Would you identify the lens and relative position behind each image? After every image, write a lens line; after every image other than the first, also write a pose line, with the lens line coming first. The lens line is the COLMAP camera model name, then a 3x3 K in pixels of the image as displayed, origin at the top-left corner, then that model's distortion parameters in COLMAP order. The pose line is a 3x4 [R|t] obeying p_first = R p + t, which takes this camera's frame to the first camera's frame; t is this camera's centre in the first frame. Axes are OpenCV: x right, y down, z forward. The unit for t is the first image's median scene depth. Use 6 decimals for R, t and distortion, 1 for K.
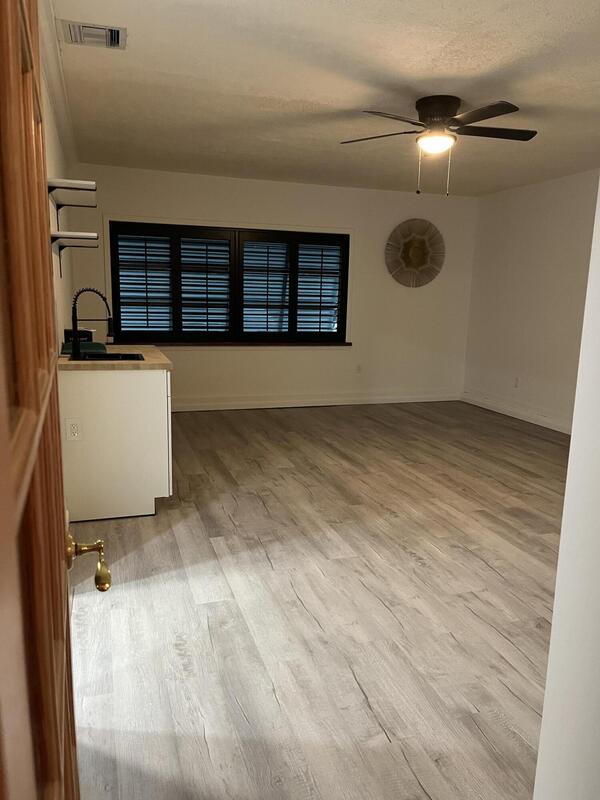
lens RADIAL K [[601.1, 0, 302.1], [0, 601.1, 401.2], [0, 0, 1]] dist [0.054842, -0.071457]
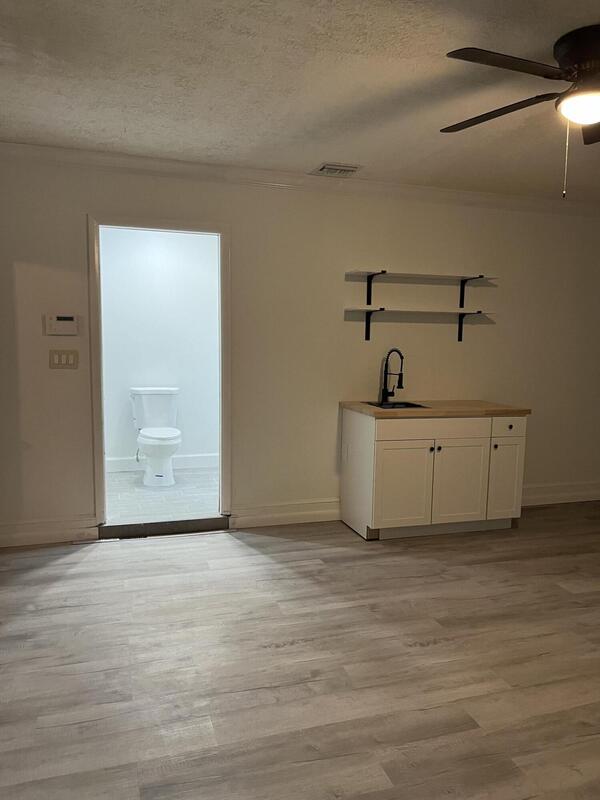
lens RADIAL K [[601.1, 0, 307.7], [0, 601.1, 406.2], [0, 0, 1]] dist [0.054842, -0.071457]
pose [[0.008041, 0.084602, -0.996382, 0.835728], [-0.196416, 0.977138, 0.081382, -0.128260], [0.980488, 0.195051, 0.024474, 0.764204]]
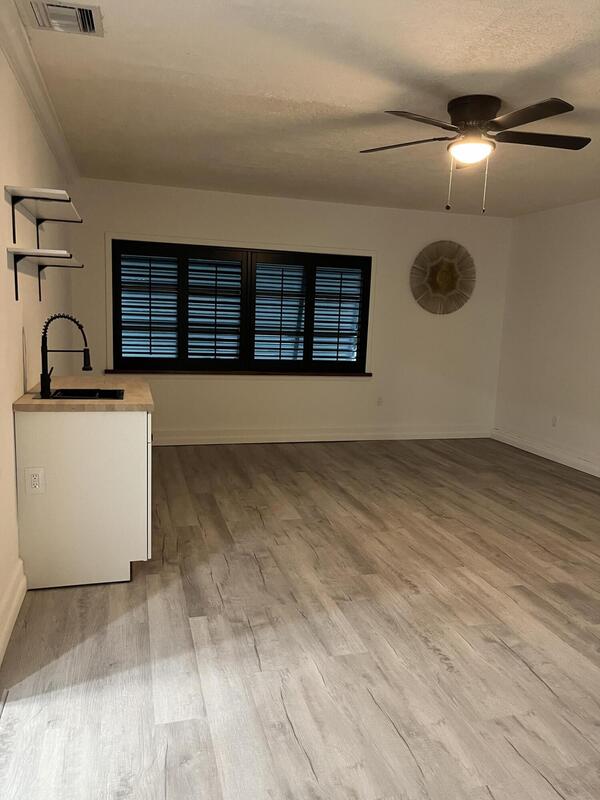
lens RADIAL K [[601.1, 0, 301.7], [0, 601.1, 405.1], [0, 0, 1]] dist [0.054842, -0.071457]
pose [[0.999007, 0.020878, -0.039363, 0.023385], [-0.022010, 0.999351, -0.028533, -0.037843], [0.038742, 0.029371, 0.998818, 0.146073]]
